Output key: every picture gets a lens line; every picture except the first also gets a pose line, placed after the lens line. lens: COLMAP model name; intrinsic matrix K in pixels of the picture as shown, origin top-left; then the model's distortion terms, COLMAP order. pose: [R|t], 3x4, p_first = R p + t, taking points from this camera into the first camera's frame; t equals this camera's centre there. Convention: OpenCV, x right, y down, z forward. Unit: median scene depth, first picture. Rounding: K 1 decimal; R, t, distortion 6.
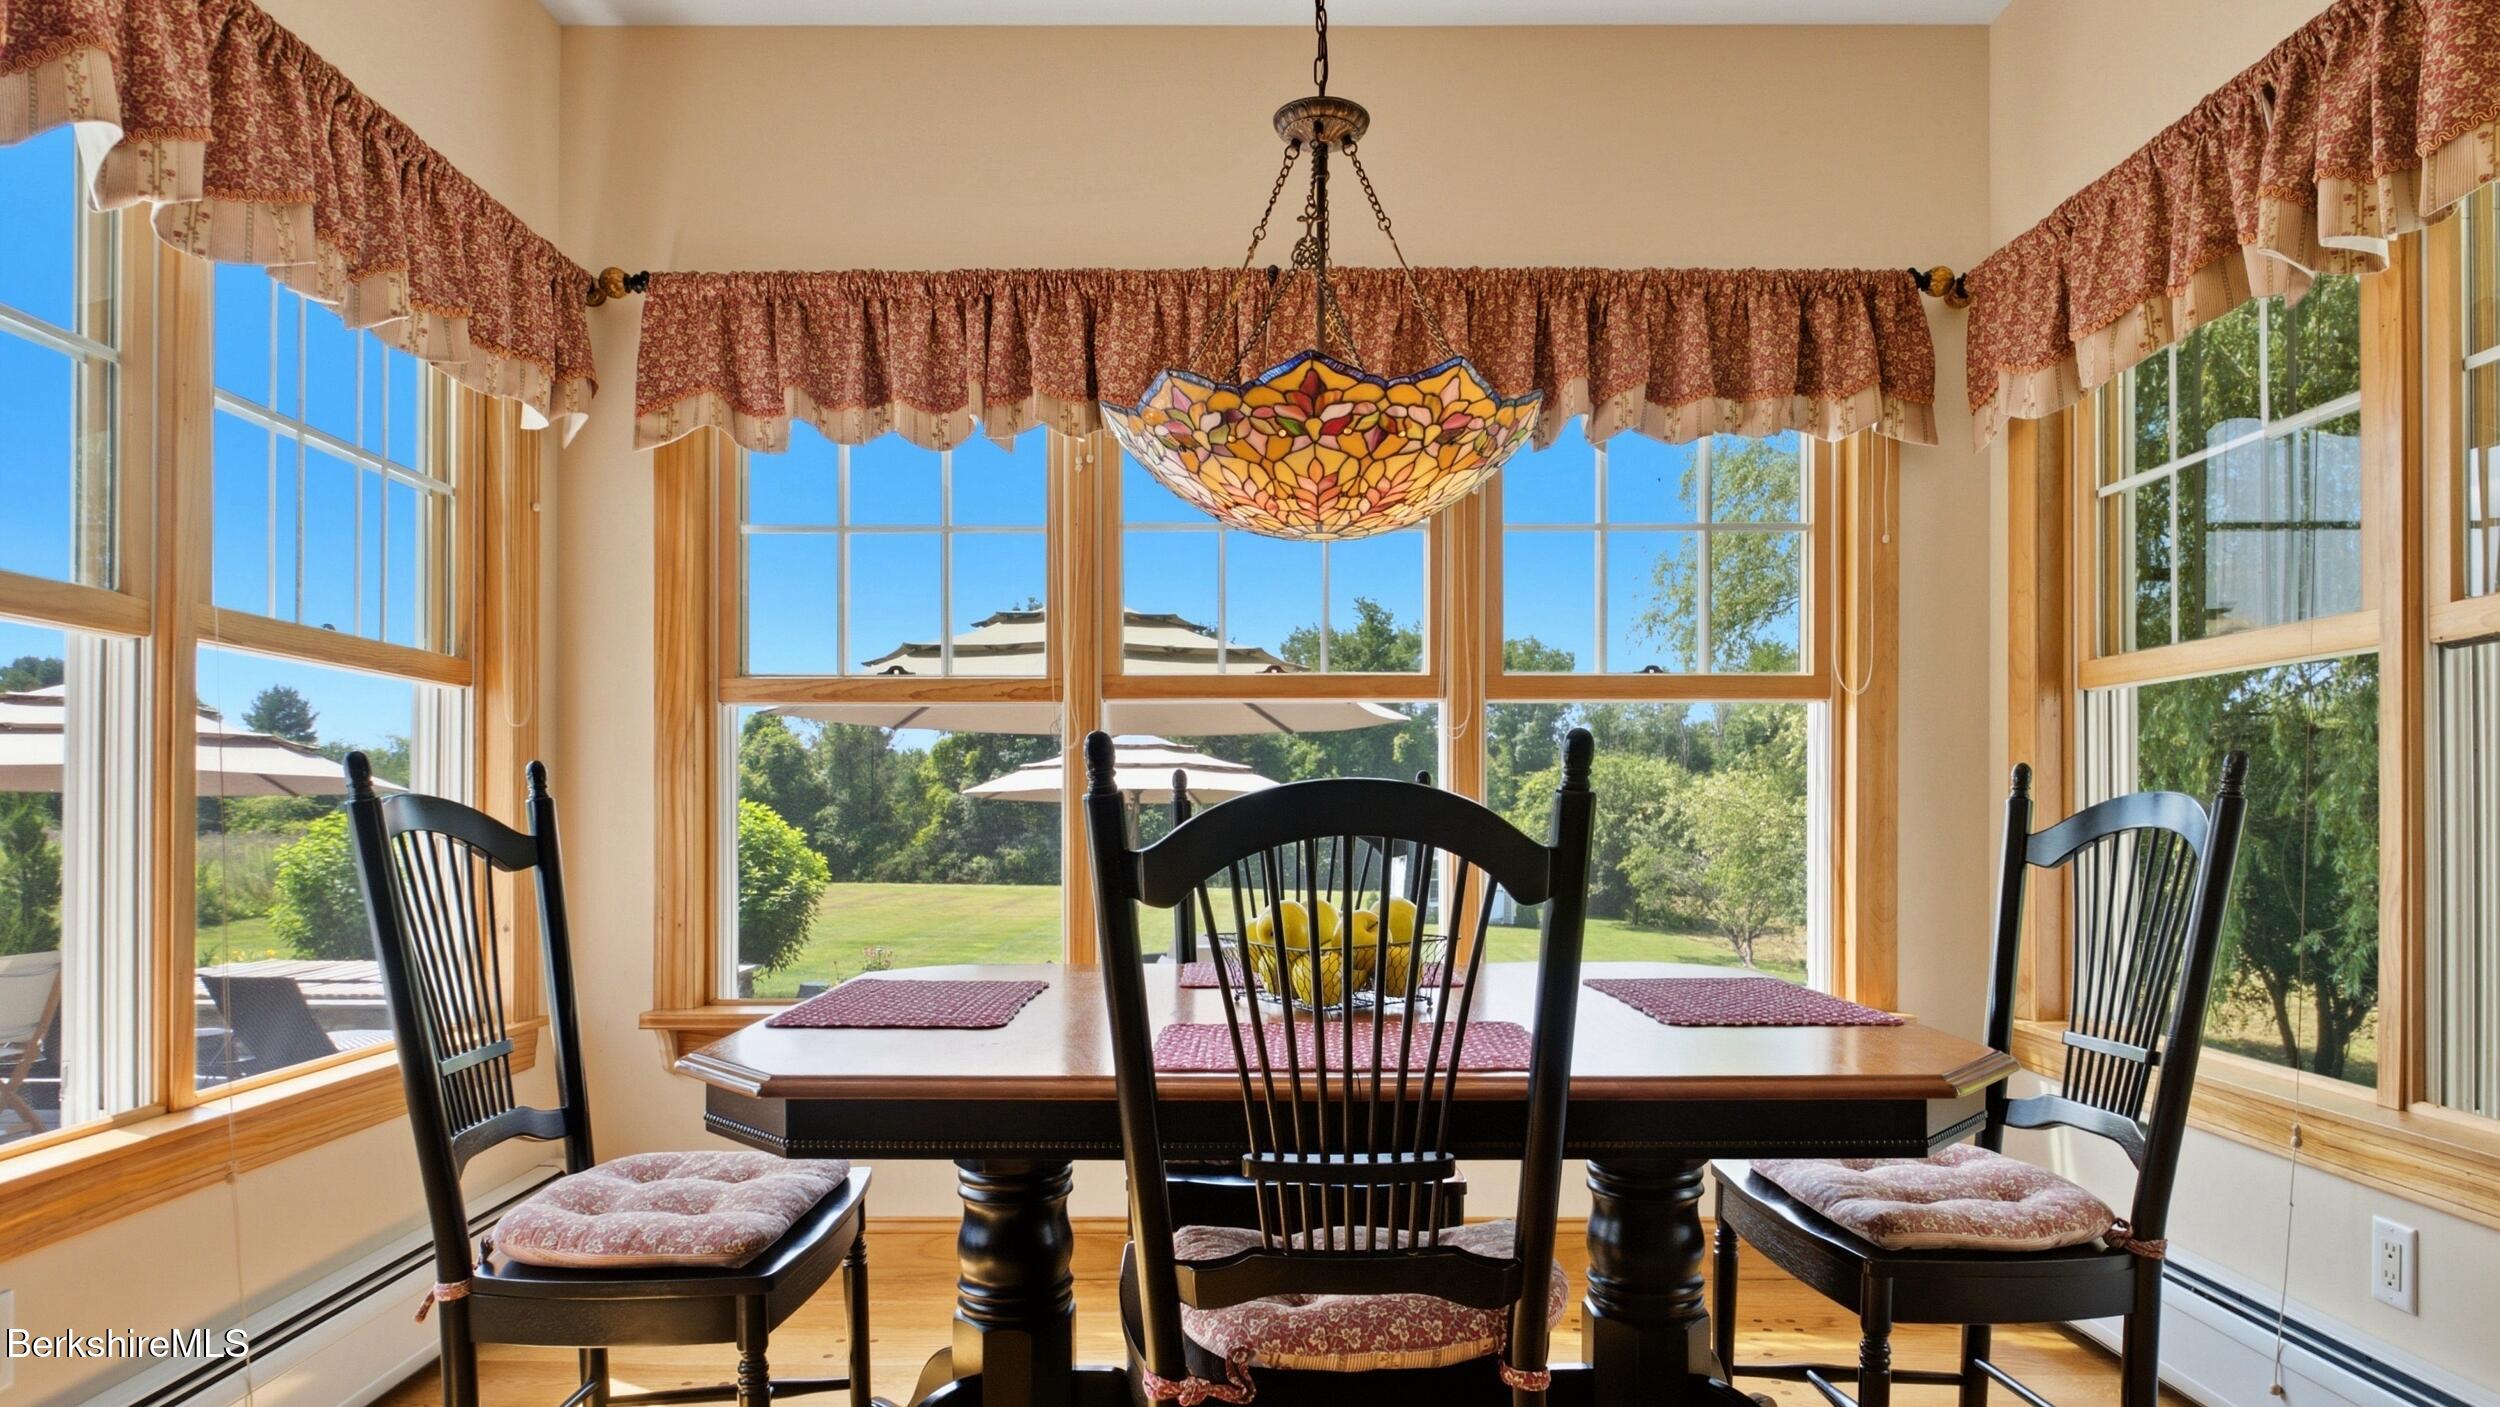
lens RADIAL K [[1418.2, 0, 1246.5], [0, 1418.2, 808.2], [0, 0, 1]] dist [0.001362, -0.000732]
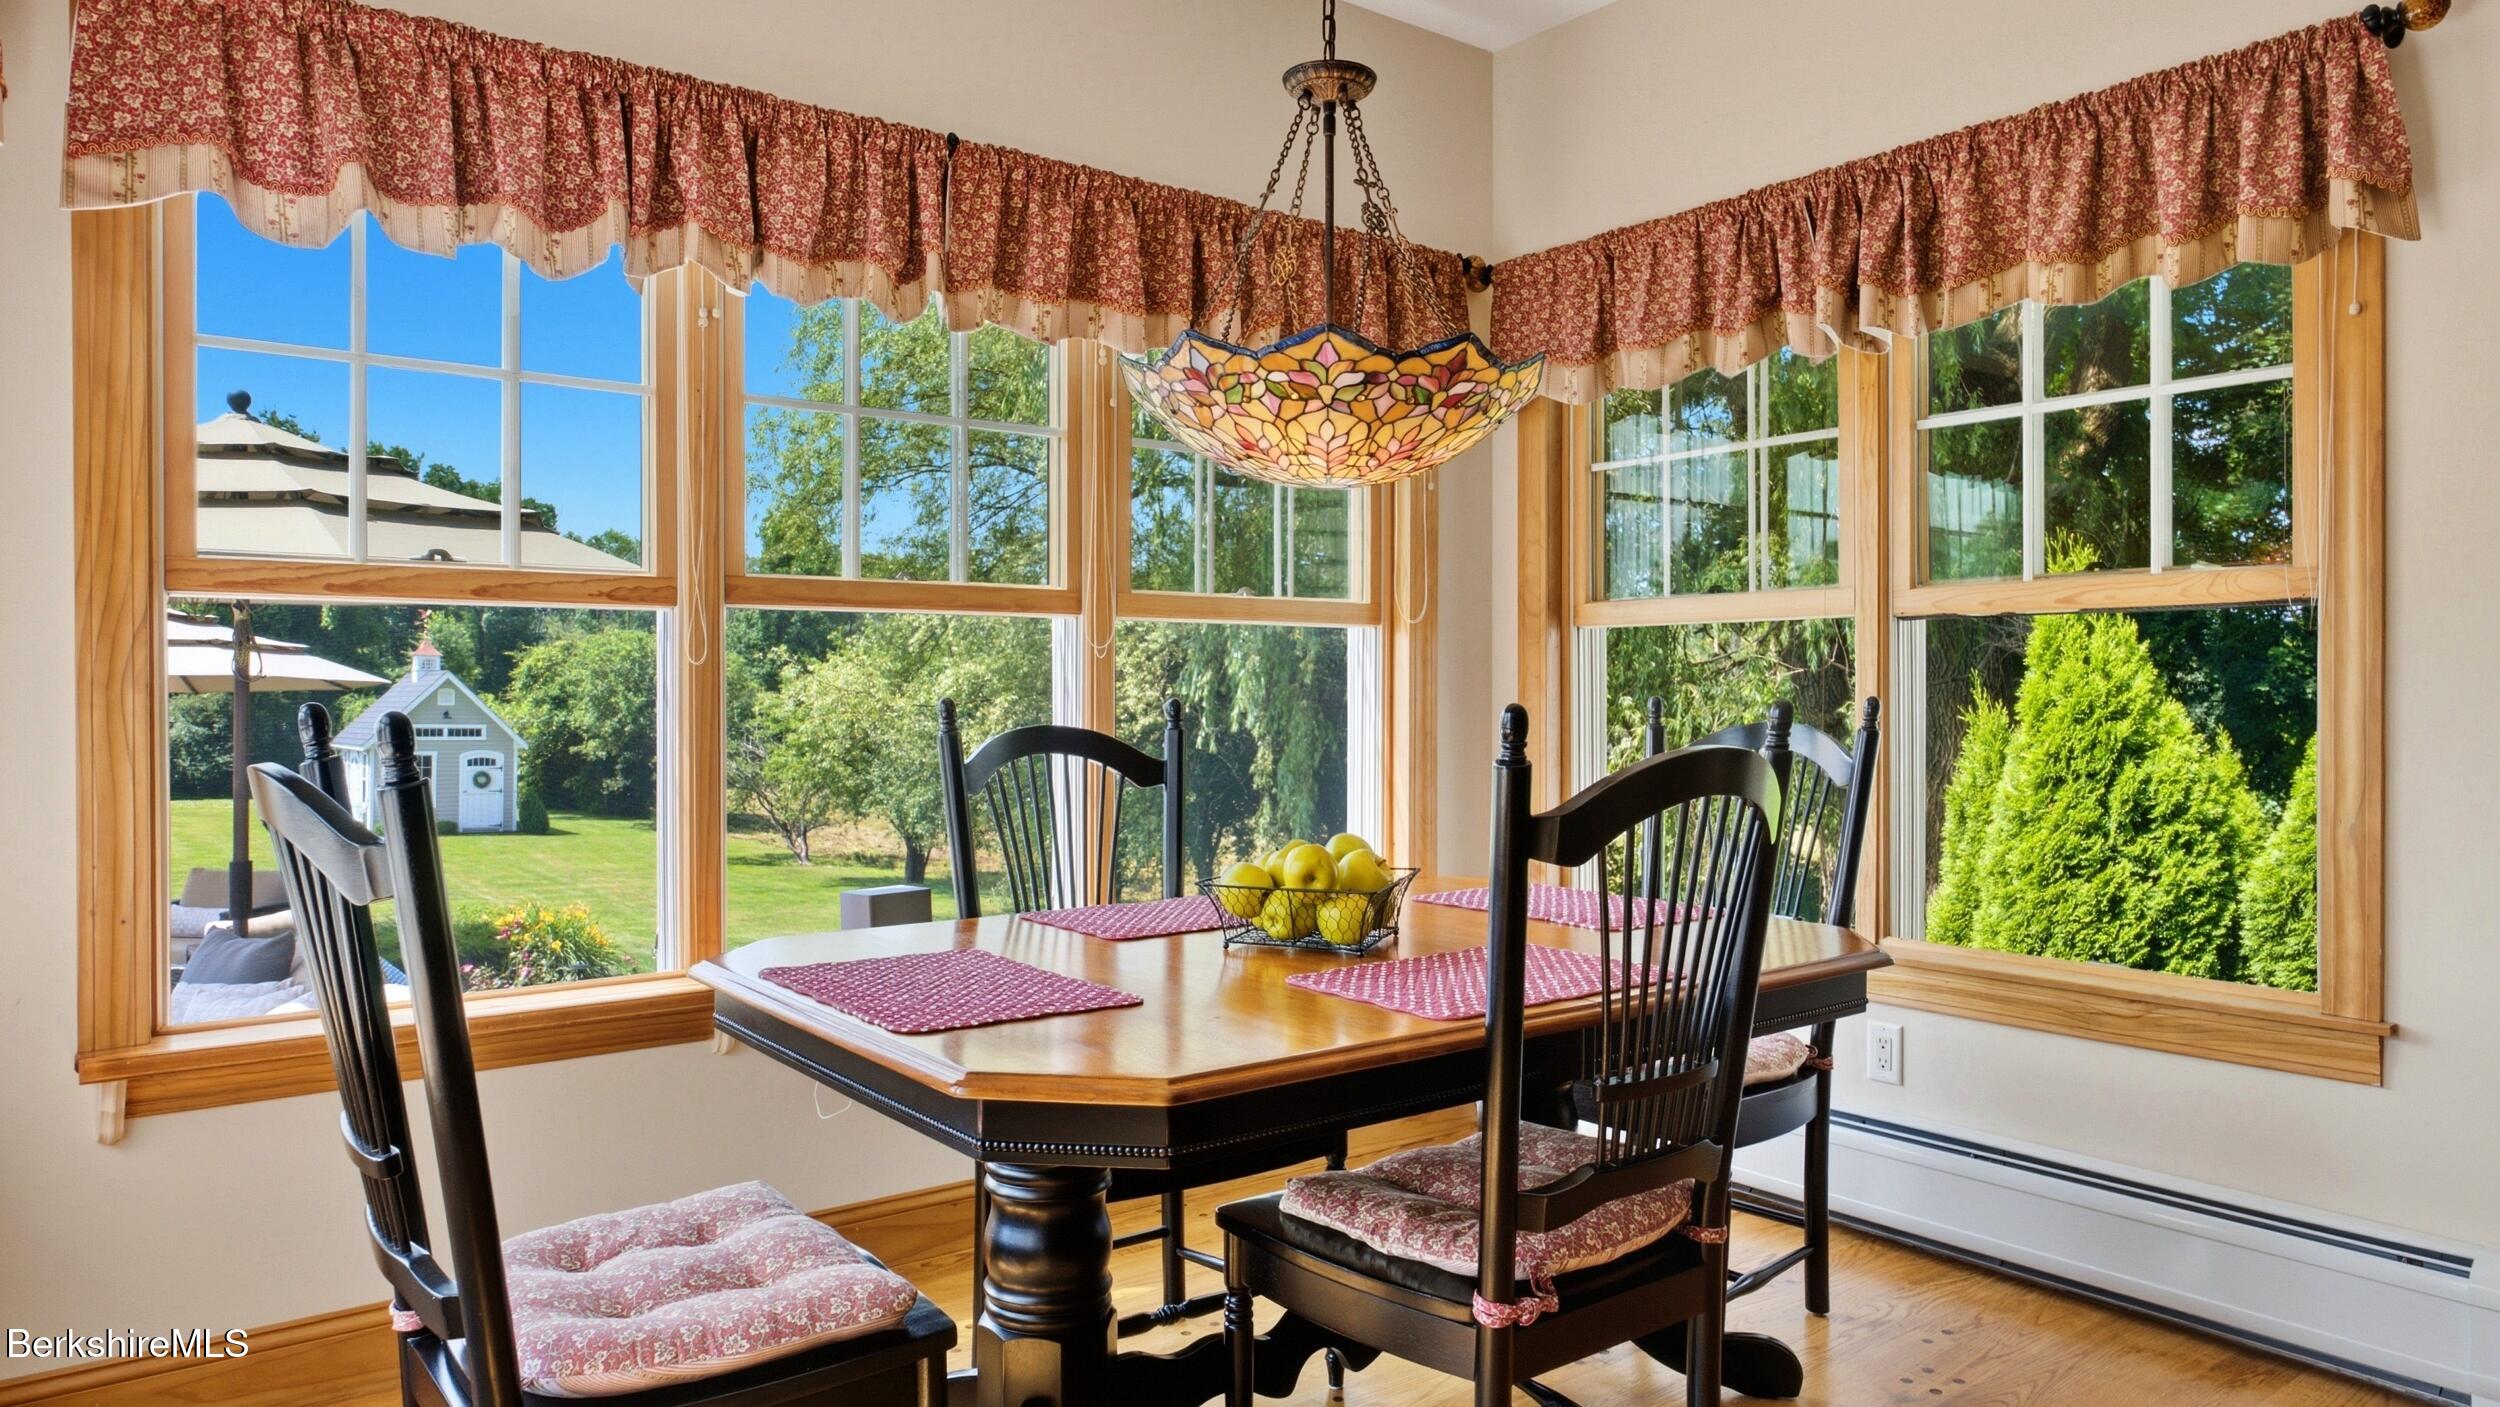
lens RADIAL K [[1586.3, 0, 1250.2], [0, 1586.3, 699.3], [0, 0, 1]] dist [0.002507, -0.001593]
pose [[0.797169, -0.003722, 0.603744, -0.441749], [-0.000808, 0.999974, 0.007231, -0.029788], [-0.603755, -0.006252, 0.797145, 0.078212]]
